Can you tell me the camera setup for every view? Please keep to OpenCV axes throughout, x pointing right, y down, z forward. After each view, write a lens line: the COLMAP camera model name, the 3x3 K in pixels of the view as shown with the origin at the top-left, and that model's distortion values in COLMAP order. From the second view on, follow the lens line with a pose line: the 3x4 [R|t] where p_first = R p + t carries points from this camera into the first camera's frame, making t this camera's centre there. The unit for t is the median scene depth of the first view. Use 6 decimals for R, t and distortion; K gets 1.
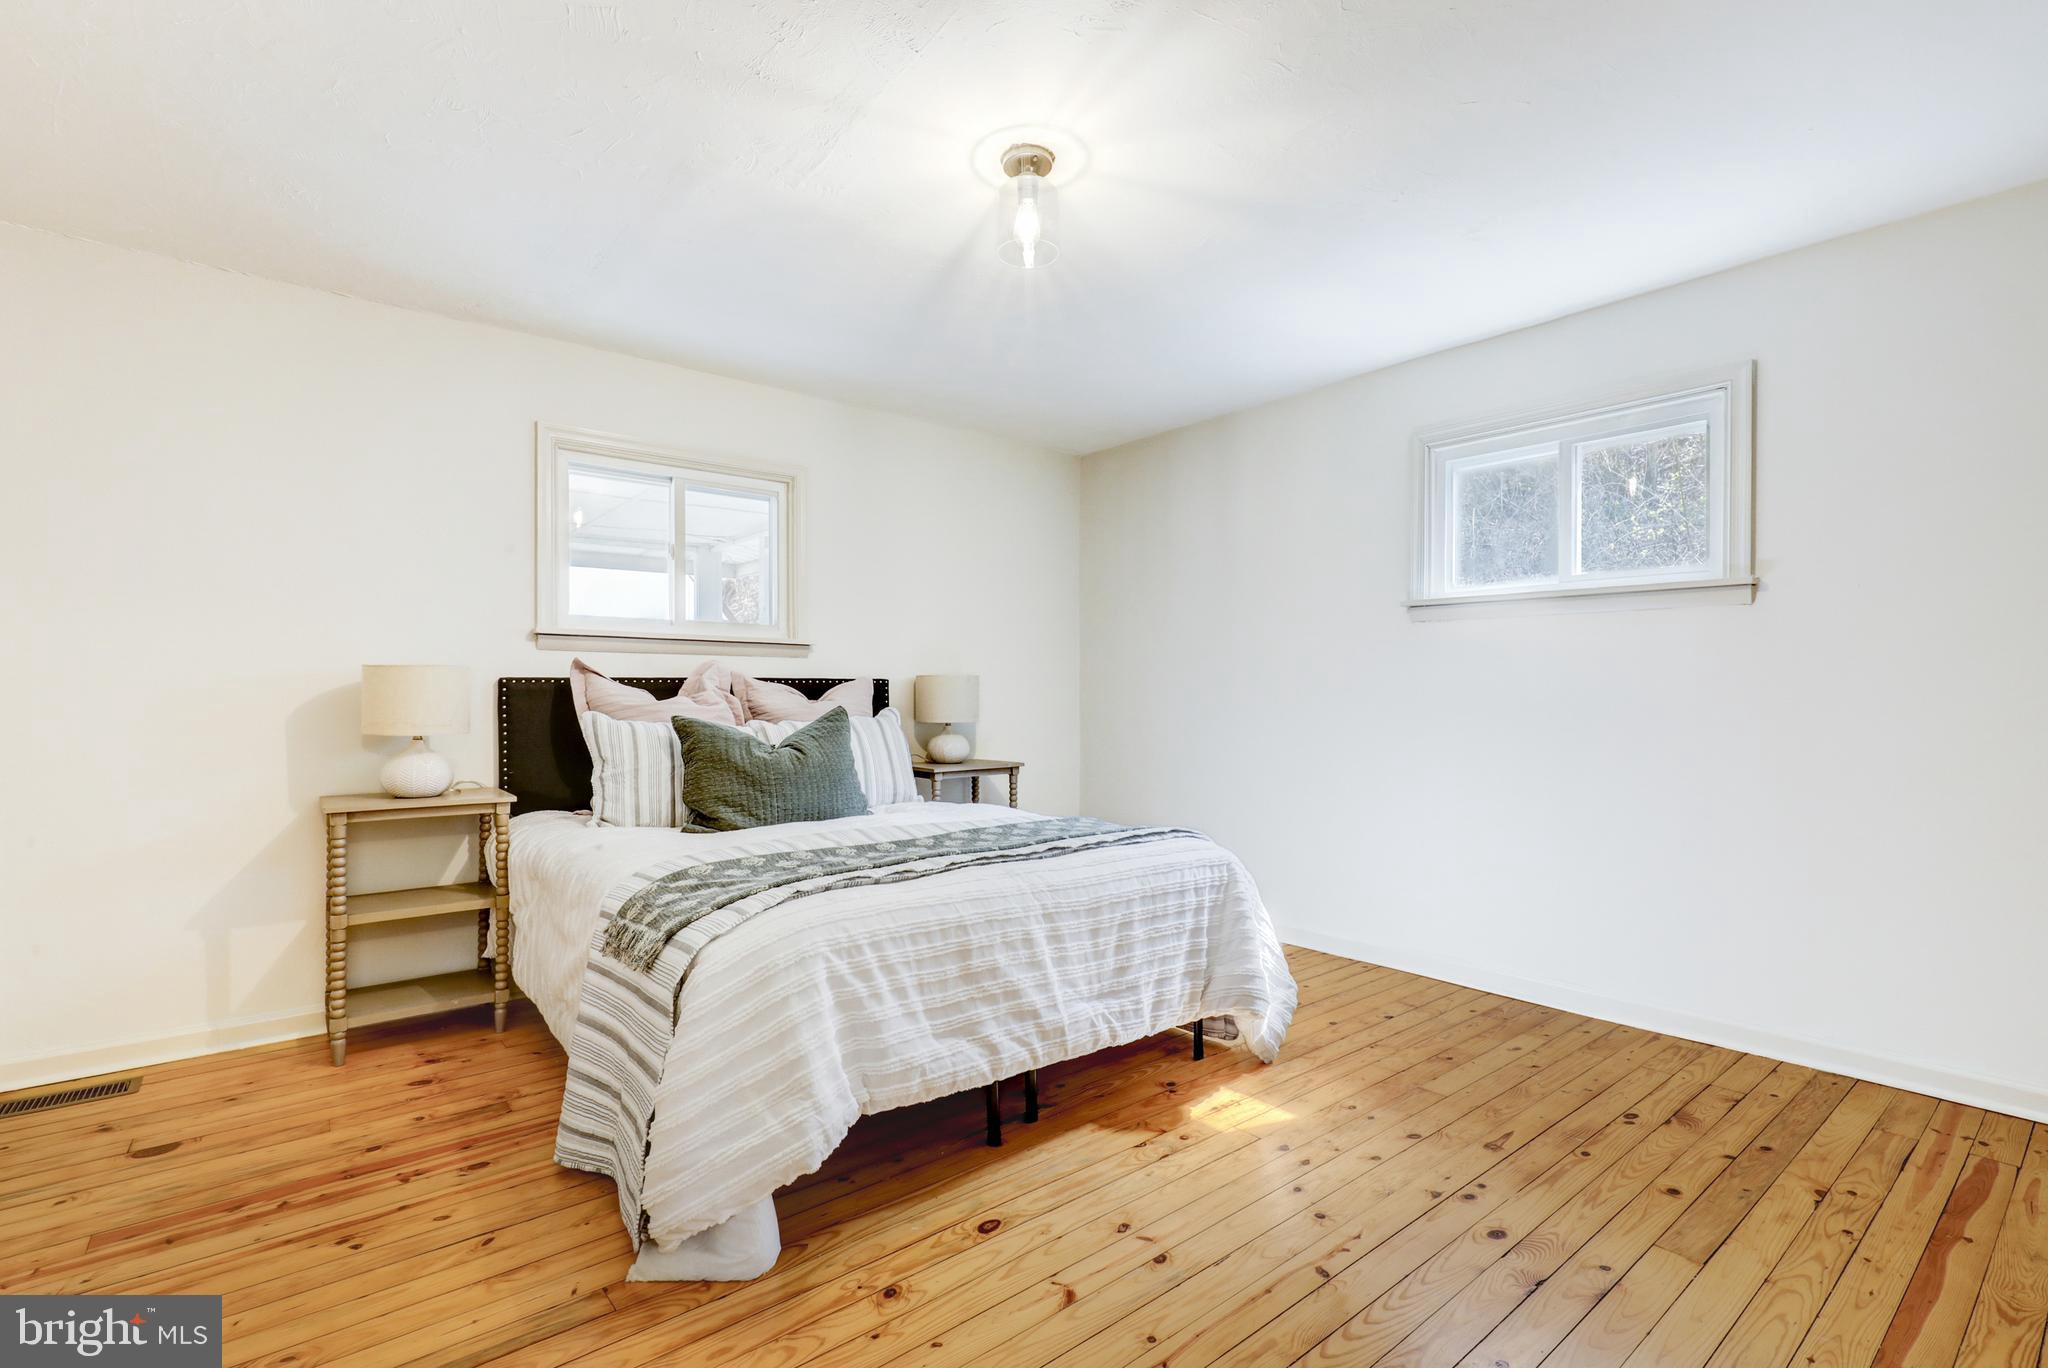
lens RADIAL K [[939.6, 0, 1025.3], [0, 939.6, 702.5], [0, 0, 1]] dist [-0.010782, -0.000402]
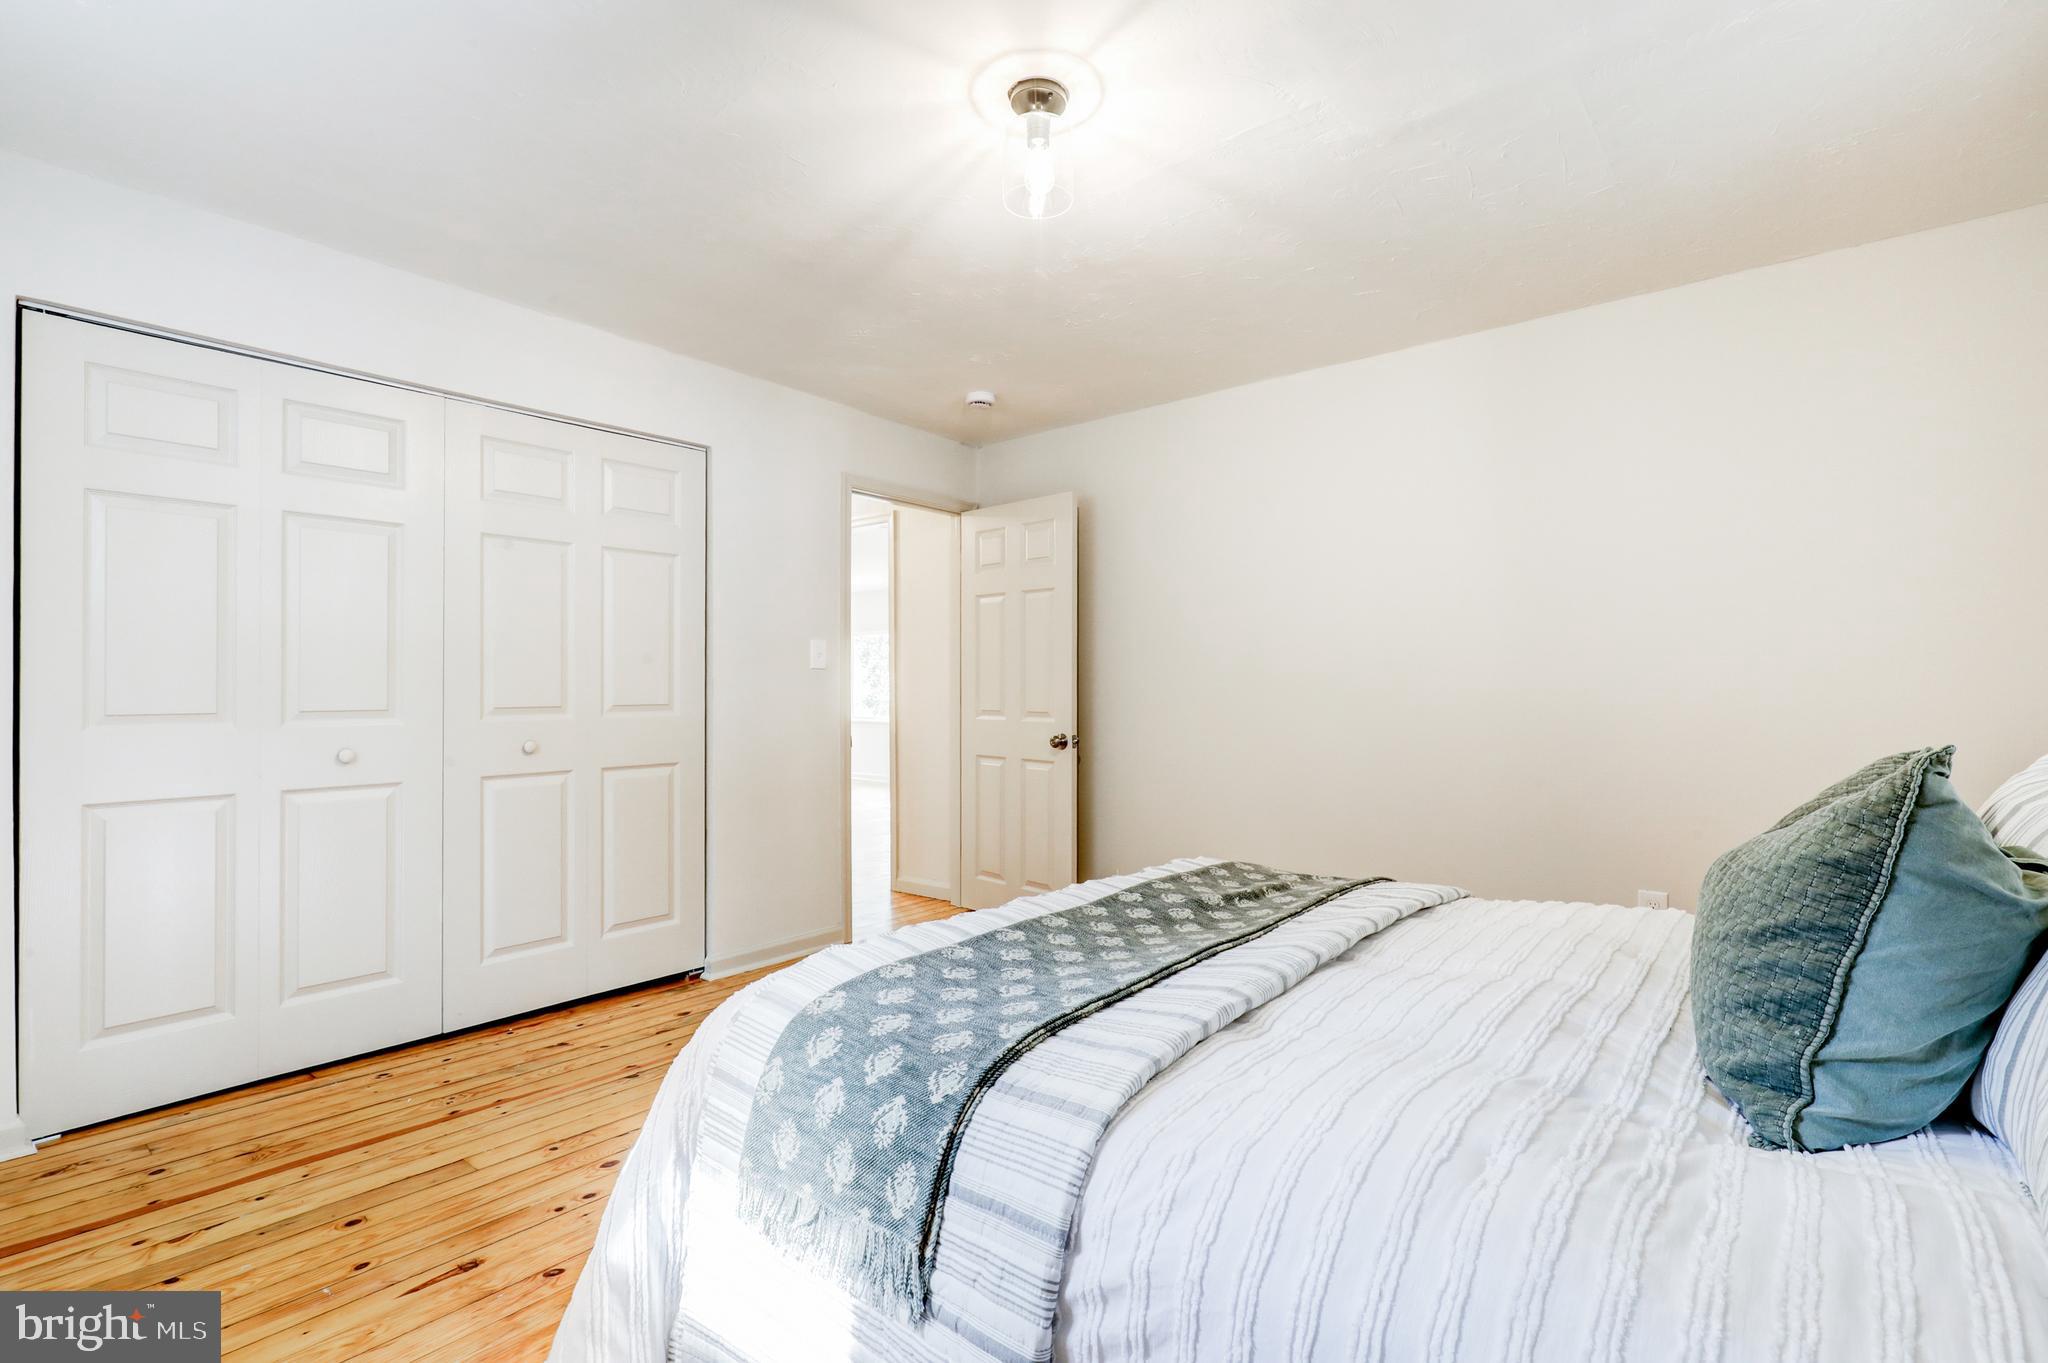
lens RADIAL K [[939.6, 0, 1025.3], [0, 939.6, 700.0], [0, 0, 1]] dist [-0.010782, -0.000402]
pose [[-0.980269, 0.000403, -0.197667, 0.191599], [-0.003513, 0.999804, 0.019459, -0.026832], [0.197636, 0.019769, -0.980076, 1.878057]]
